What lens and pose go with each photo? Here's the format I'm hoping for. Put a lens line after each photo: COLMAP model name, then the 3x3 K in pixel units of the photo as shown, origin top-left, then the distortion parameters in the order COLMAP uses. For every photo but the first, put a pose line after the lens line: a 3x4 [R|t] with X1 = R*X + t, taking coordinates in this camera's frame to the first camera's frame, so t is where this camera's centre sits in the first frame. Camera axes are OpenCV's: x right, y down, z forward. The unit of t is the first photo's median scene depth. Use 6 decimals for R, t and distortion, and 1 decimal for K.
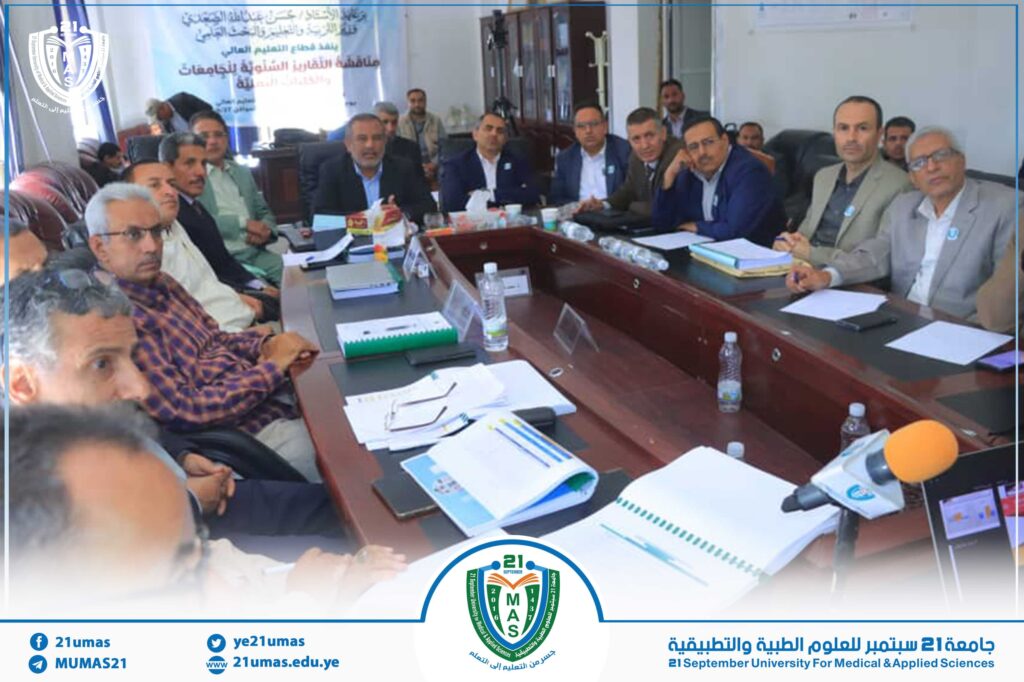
lens RADIAL K [[845.2, 0, 515.9], [0, 845.2, 317.6], [0, 0, 1]] dist [-0.183672, 0.153614]
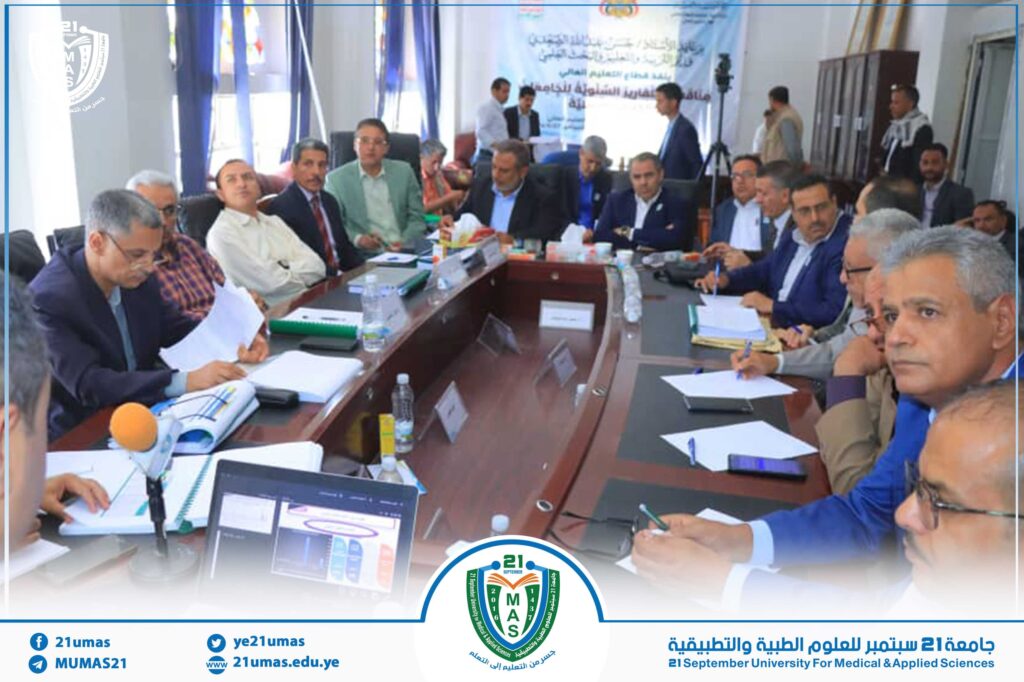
lens RADIAL K [[855.7, 0, 512.0], [0, 855.7, 341.0], [0, 0, 1]] dist [-0.185762, 0.165237]
pose [[0.870761, 0.200227, -0.449093, 0.188699], [-0.203880, 0.978146, 0.040794, -0.017447], [0.447447, 0.056039, 0.892553, 0.012754]]
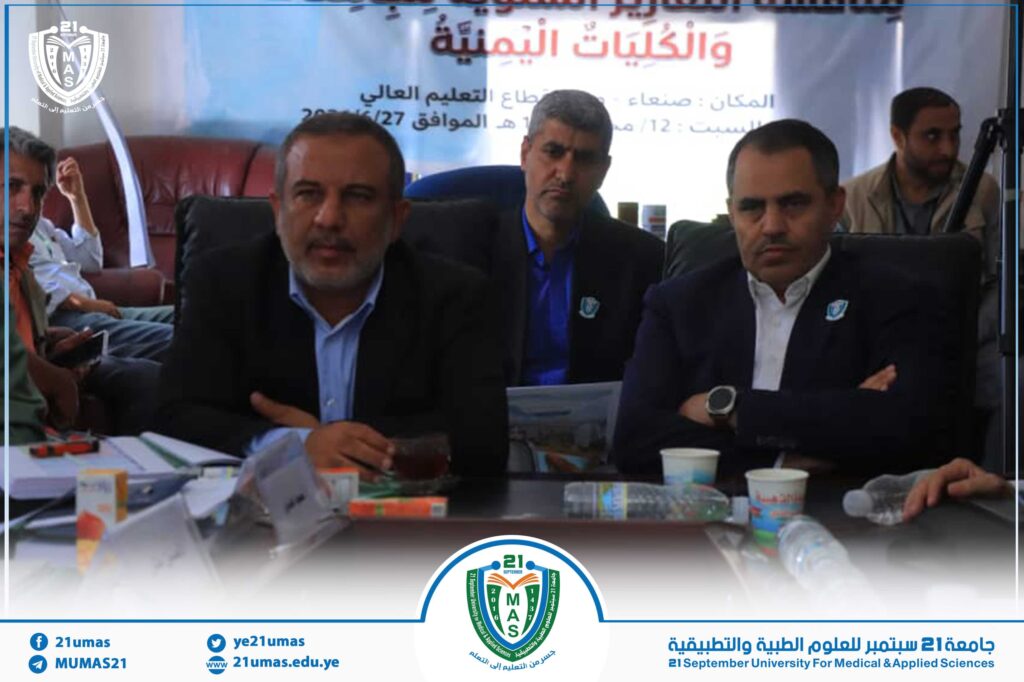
lens RADIAL K [[2814.1, 0, 512.0], [0, 2814.1, 341.0], [0, 0, 1]] dist [0.383808, 0.254816]
pose [[0.921749, 0.084789, -0.378403, 0.143598], [-0.155073, 0.974979, -0.159277, -0.003107], [0.355430, 0.205494, 0.911834, 0.048713]]
